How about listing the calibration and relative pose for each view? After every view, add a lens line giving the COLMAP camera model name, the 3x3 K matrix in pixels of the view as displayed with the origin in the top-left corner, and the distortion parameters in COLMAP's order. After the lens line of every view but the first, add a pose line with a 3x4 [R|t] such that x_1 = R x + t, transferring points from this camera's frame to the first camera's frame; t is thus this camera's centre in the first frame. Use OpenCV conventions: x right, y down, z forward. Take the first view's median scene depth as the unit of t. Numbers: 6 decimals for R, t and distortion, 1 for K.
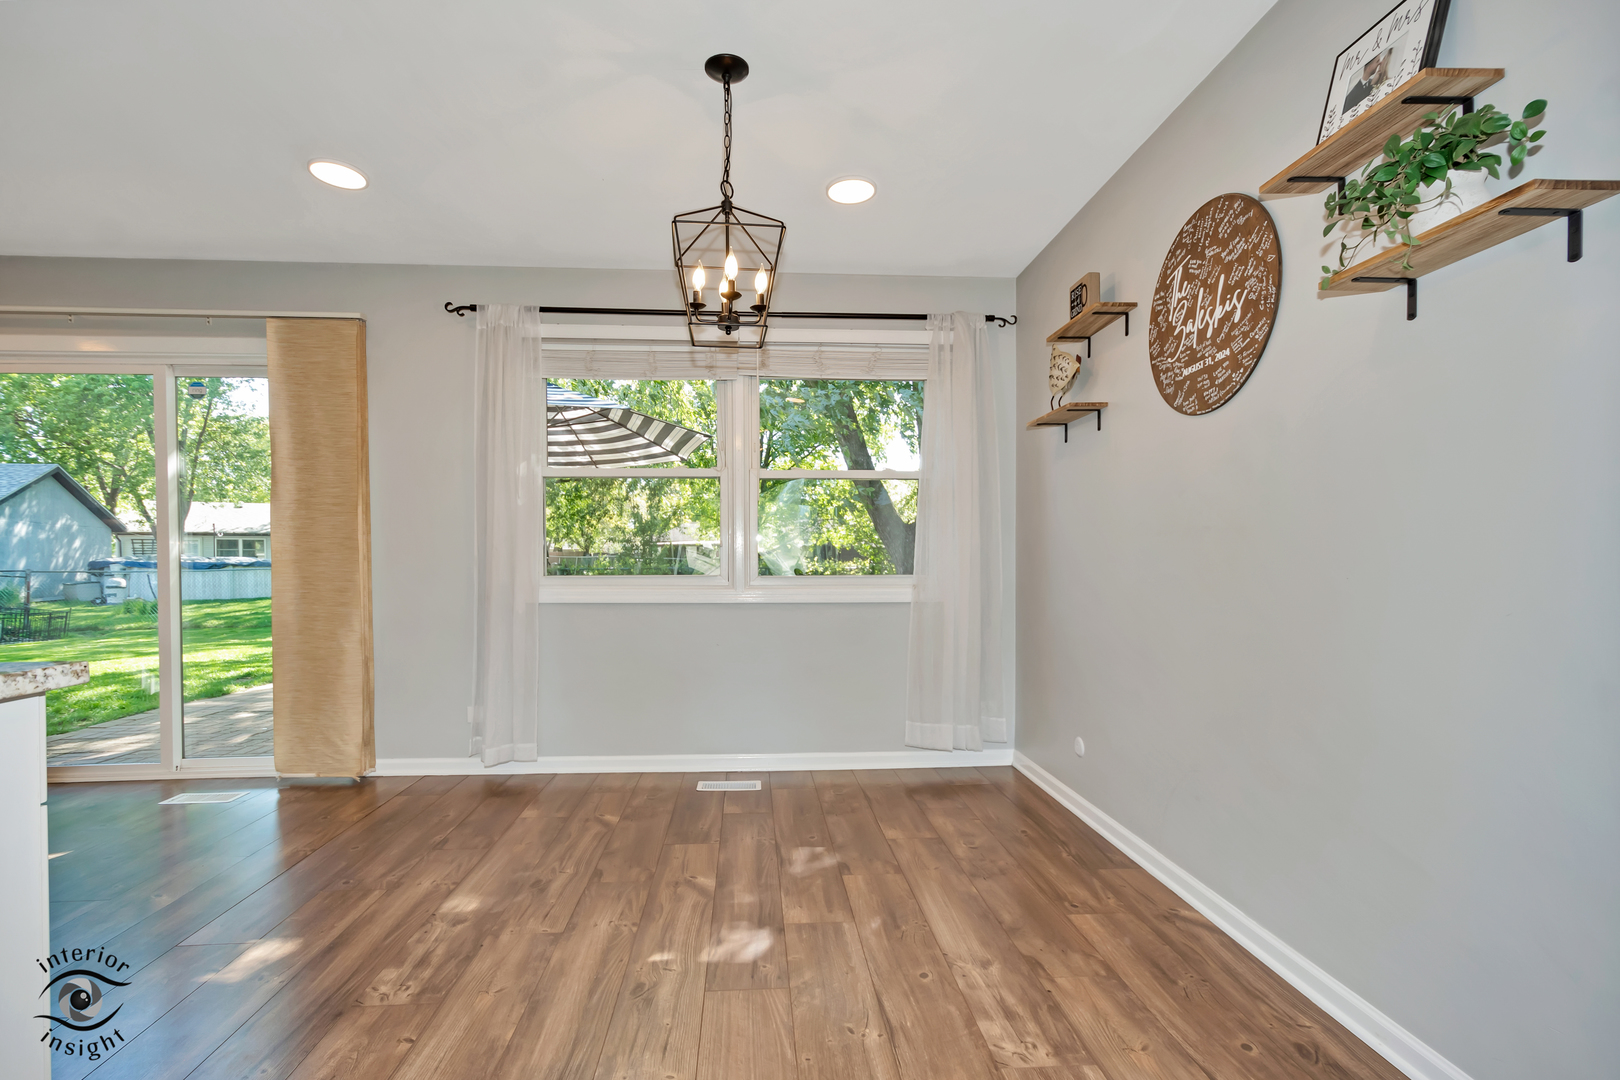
lens RADIAL K [[734.7, 0, 802.3], [0, 734.7, 564.4], [0, 0, 1]] dist [0.000557, -0.000060]
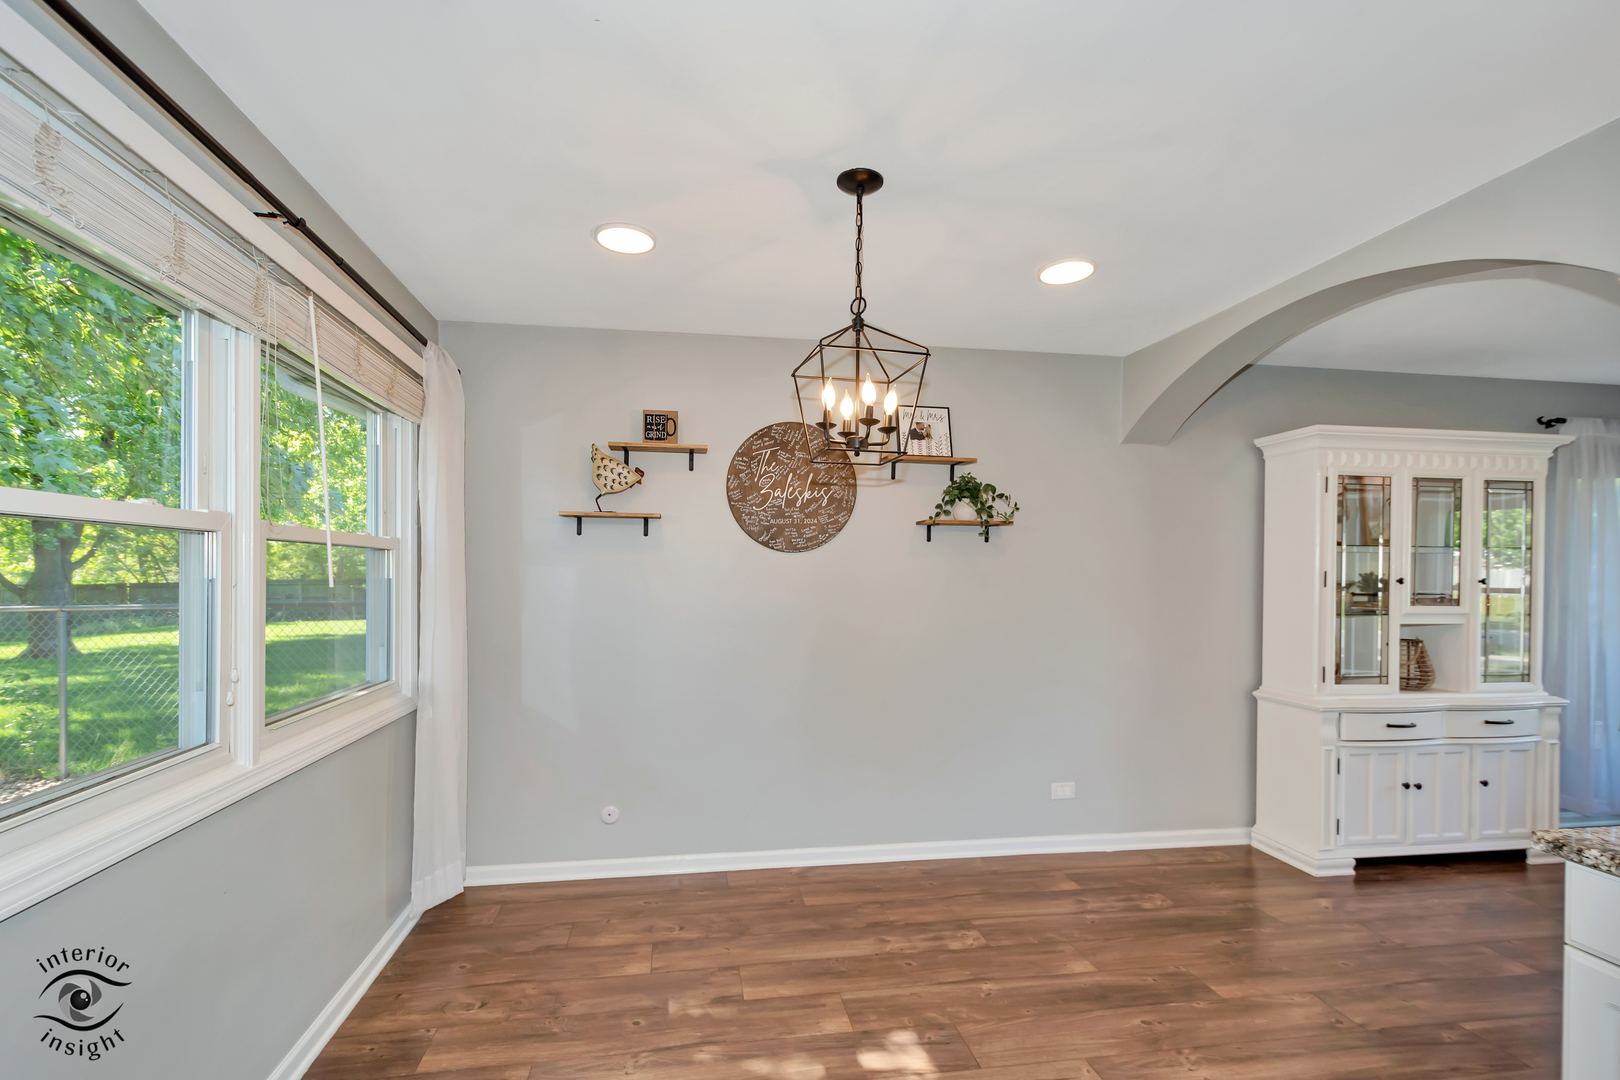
lens RADIAL K [[720.6, 0, 785.5], [0, 720.6, 581.2], [0, 0, 1]] dist [0.009413, 0.000401]
pose [[-0.084399, -0.007389, 0.996405, -1.018509], [0.002546, 0.999968, 0.007631, -0.157169], [-0.996429, 0.003181, -0.084377, 1.159351]]
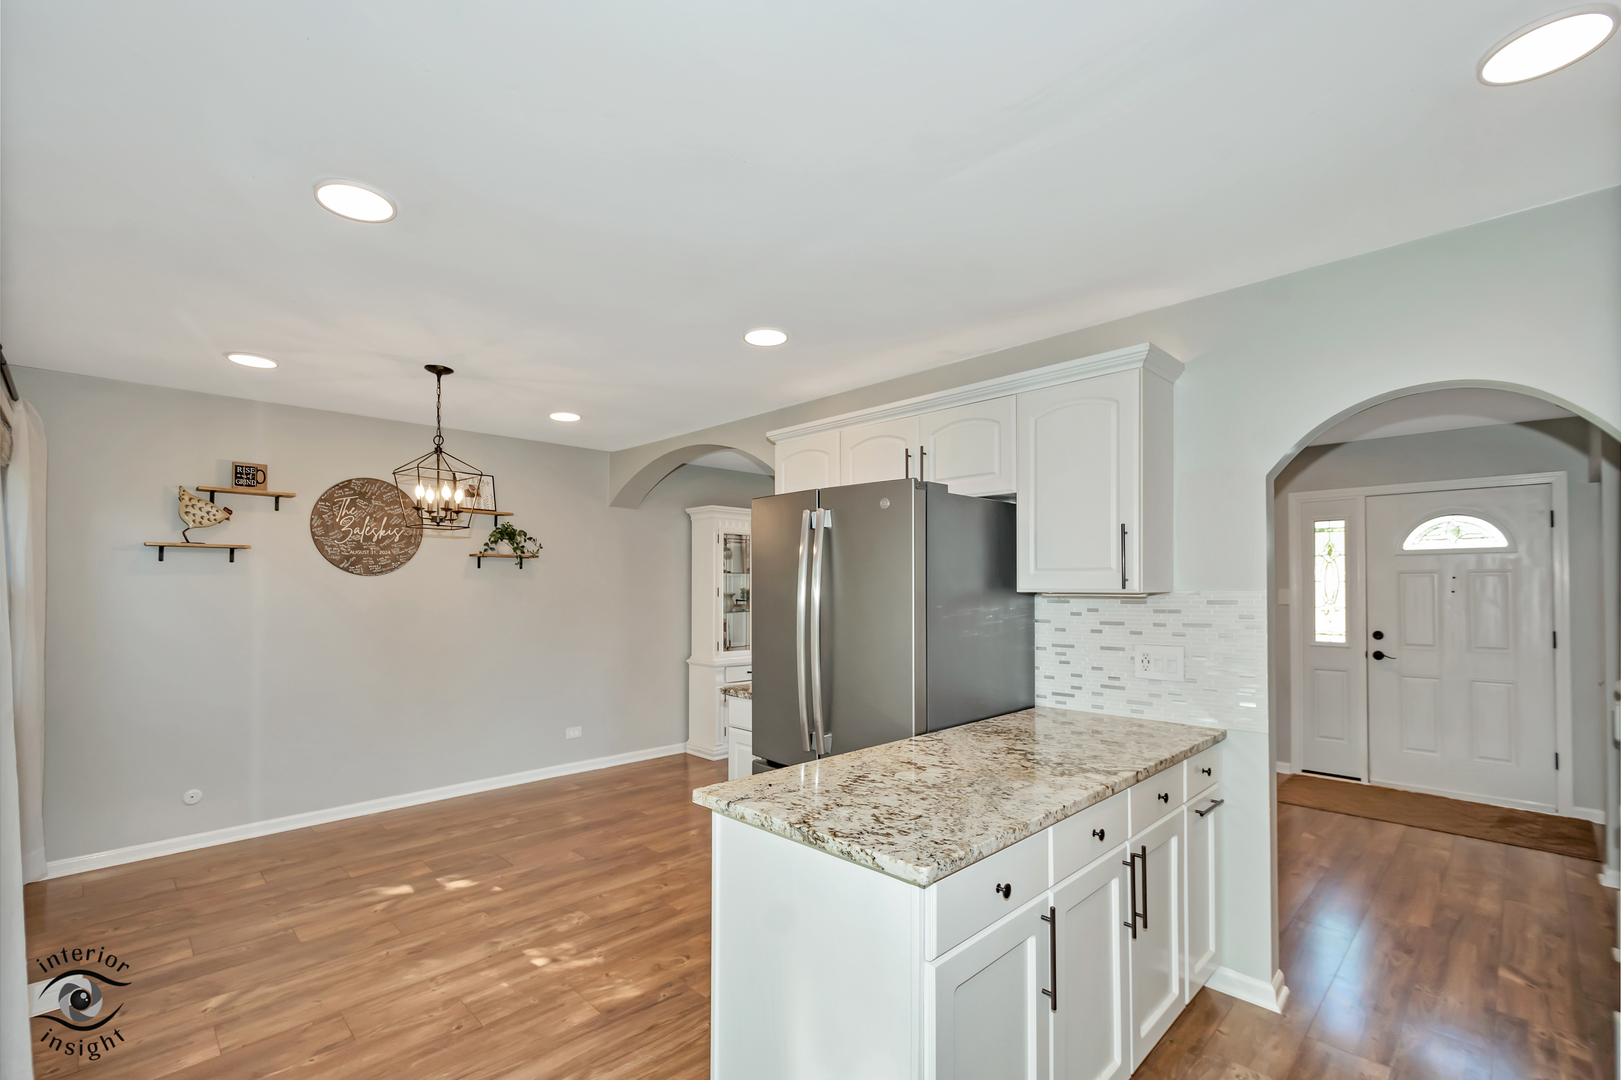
lens RADIAL K [[721.1, 0, 786.0], [0, 721.1, 581.2], [0, 0, 1]] dist [0.009413, 0.000401]
pose [[-0.638981, 0.005894, 0.769200, -1.836677], [0.006648, 0.999976, -0.002140, -0.180042], [-0.769193, 0.003746, -0.639005, 1.422936]]
